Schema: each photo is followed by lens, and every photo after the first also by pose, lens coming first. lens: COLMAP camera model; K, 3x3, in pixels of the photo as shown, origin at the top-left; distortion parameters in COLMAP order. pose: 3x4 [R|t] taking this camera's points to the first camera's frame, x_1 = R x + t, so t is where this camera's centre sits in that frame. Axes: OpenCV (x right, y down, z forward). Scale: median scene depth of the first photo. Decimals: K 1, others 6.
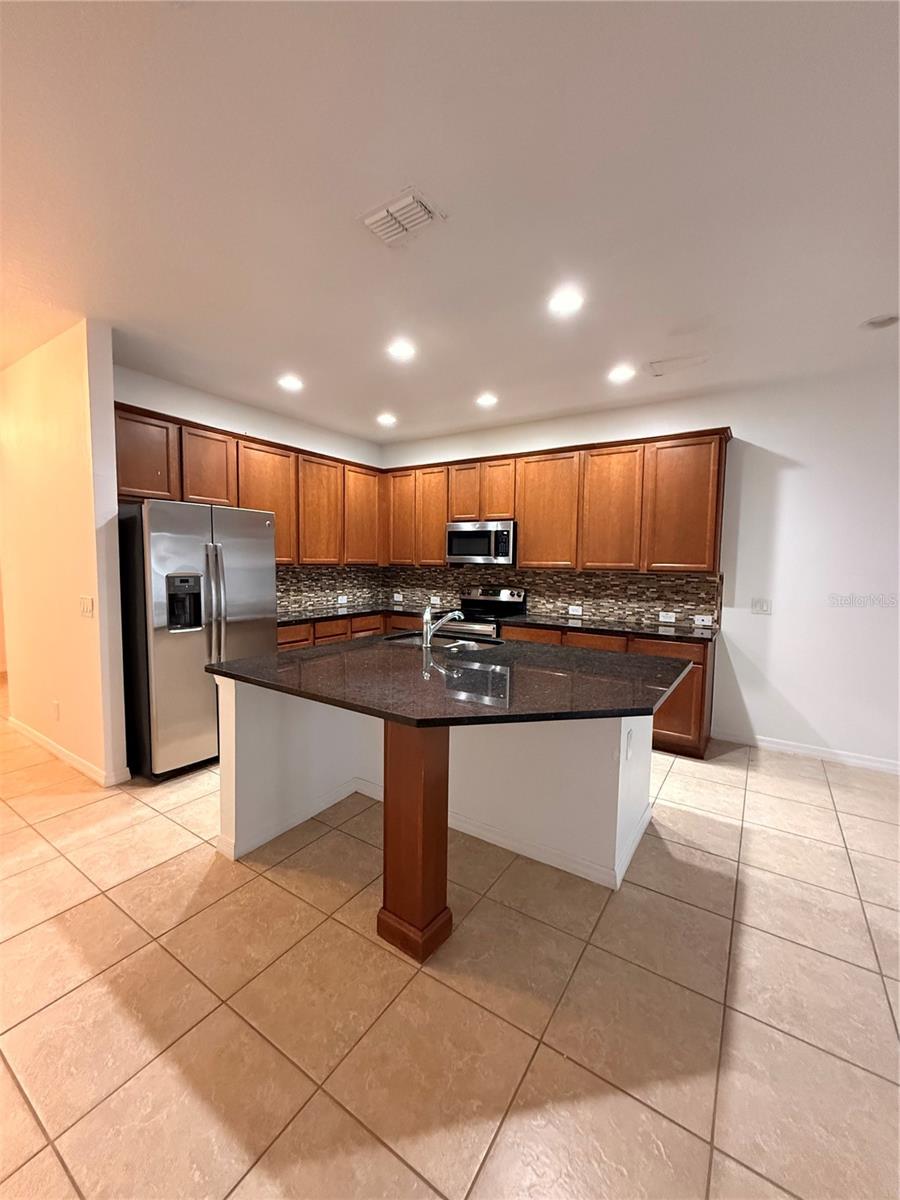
lens RADIAL K [[478.7, 0, 448.7], [0, 478.7, 597.8], [0, 0, 1]] dist [-0.000327, 0.000161]
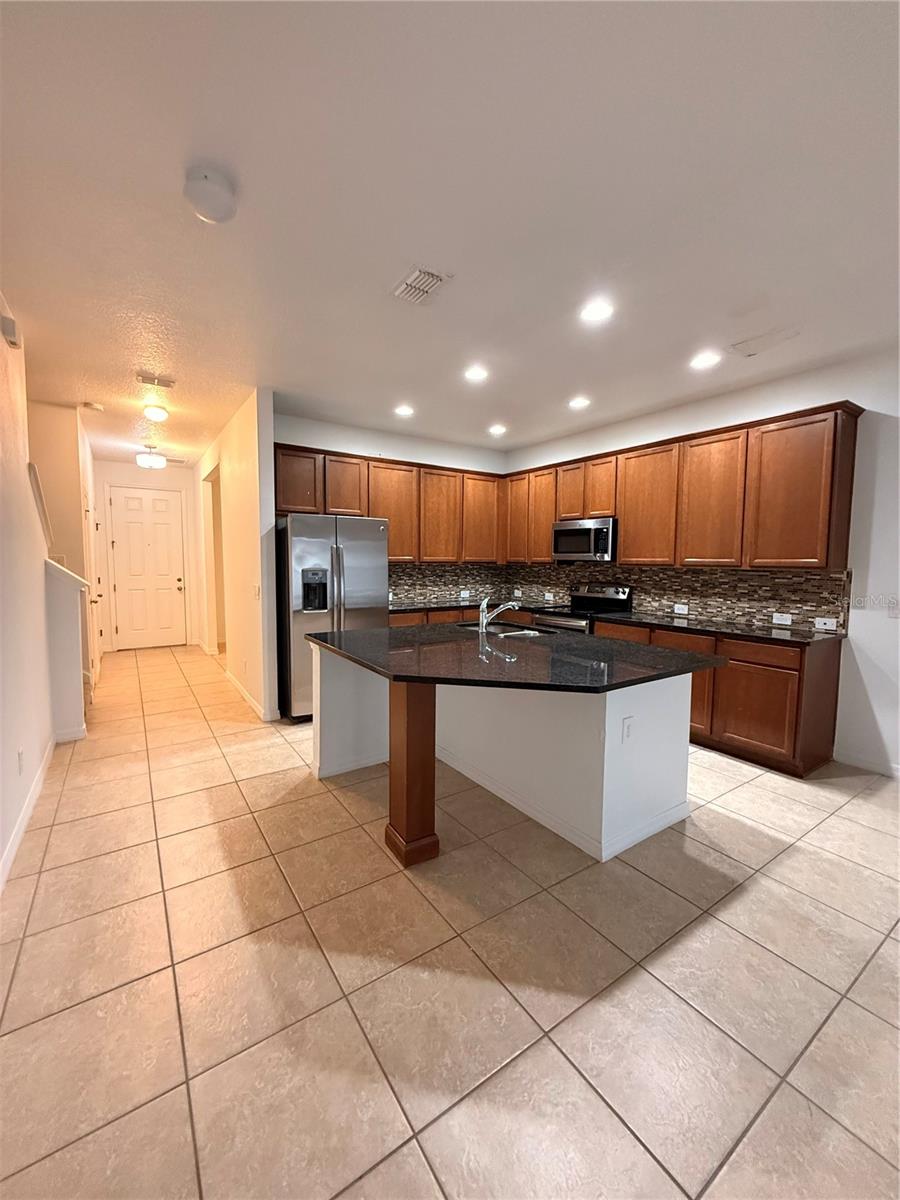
lens RADIAL K [[478.7, 0, 448.7], [0, 478.7, 597.8], [0, 0, 1]] dist [-0.000327, 0.000161]
pose [[0.924754, 0.023478, -0.379841, 0.232533], [-0.023889, 0.999708, 0.003632, 0.013263], [0.379815, 0.005715, 0.925045, -0.067276]]
